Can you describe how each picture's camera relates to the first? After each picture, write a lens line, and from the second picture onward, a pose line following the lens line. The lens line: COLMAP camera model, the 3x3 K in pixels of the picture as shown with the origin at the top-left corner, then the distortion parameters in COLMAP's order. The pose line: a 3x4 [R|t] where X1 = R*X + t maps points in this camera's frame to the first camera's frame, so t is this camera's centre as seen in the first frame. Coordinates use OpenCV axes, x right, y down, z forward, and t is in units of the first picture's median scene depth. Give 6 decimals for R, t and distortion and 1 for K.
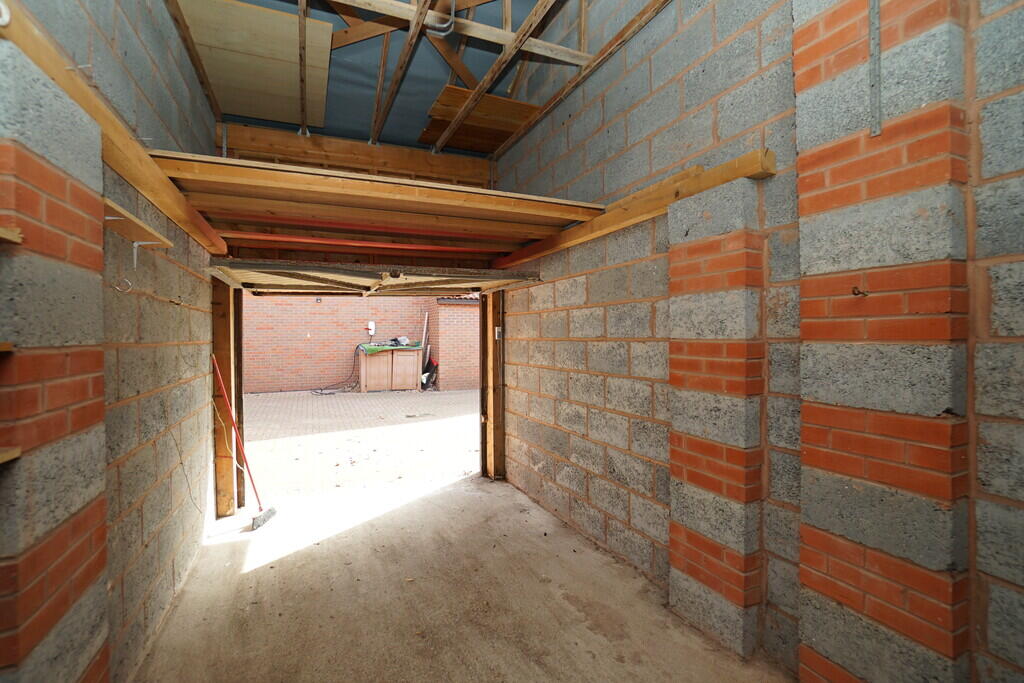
lens RADIAL K [[456.5, 0, 509.0], [0, 456.5, 337.2], [0, 0, 1]] dist [-0.022846, 0.000612]
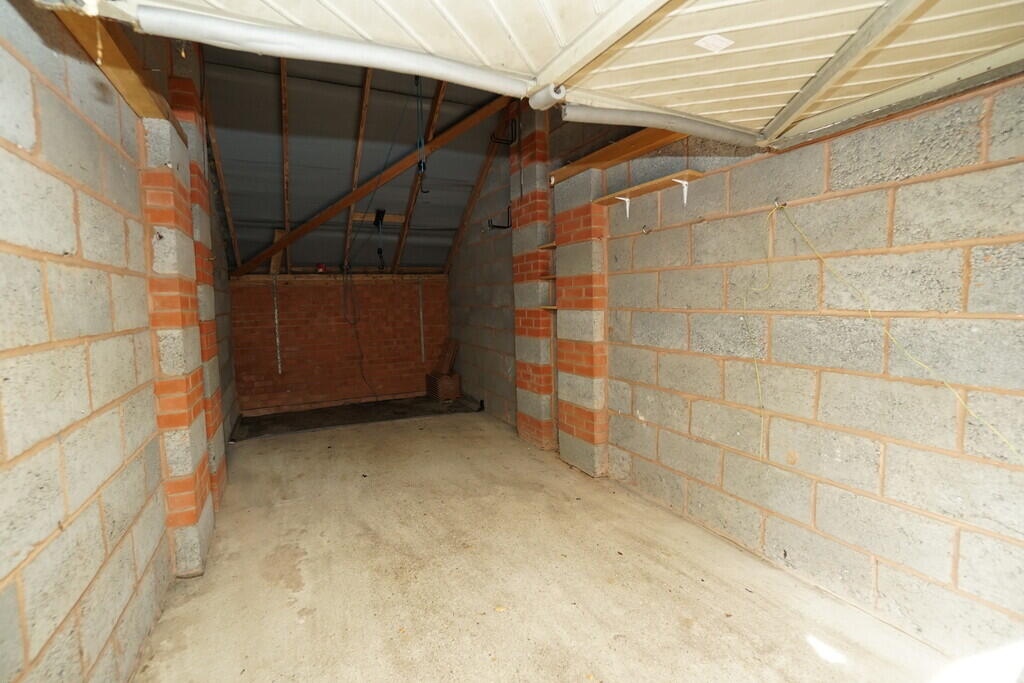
lens RADIAL K [[456.5, 0, 506.7], [0, 456.5, 332.4], [0, 0, 1]] dist [-0.022846, 0.000612]
pose [[-0.998372, 0.041909, -0.038686, -0.374758], [0.038835, 0.996270, 0.077055, 0.103831], [0.041771, 0.075427, -0.996276, 2.831434]]
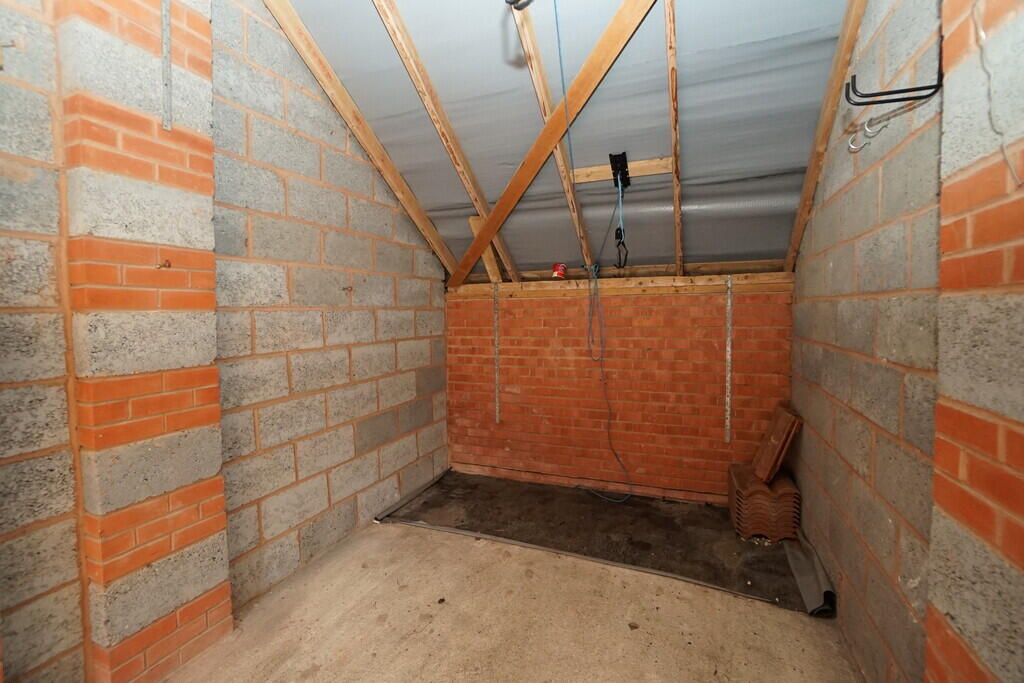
lens RADIAL K [[456.5, 0, 508.3], [0, 456.5, 339.1], [0, 0, 1]] dist [-0.022846, 0.000612]
pose [[-0.695340, -0.019435, 0.718418, -0.566773], [0.025057, 0.998371, 0.051261, 0.043503], [-0.718244, 0.053646, -0.693720, 1.090145]]
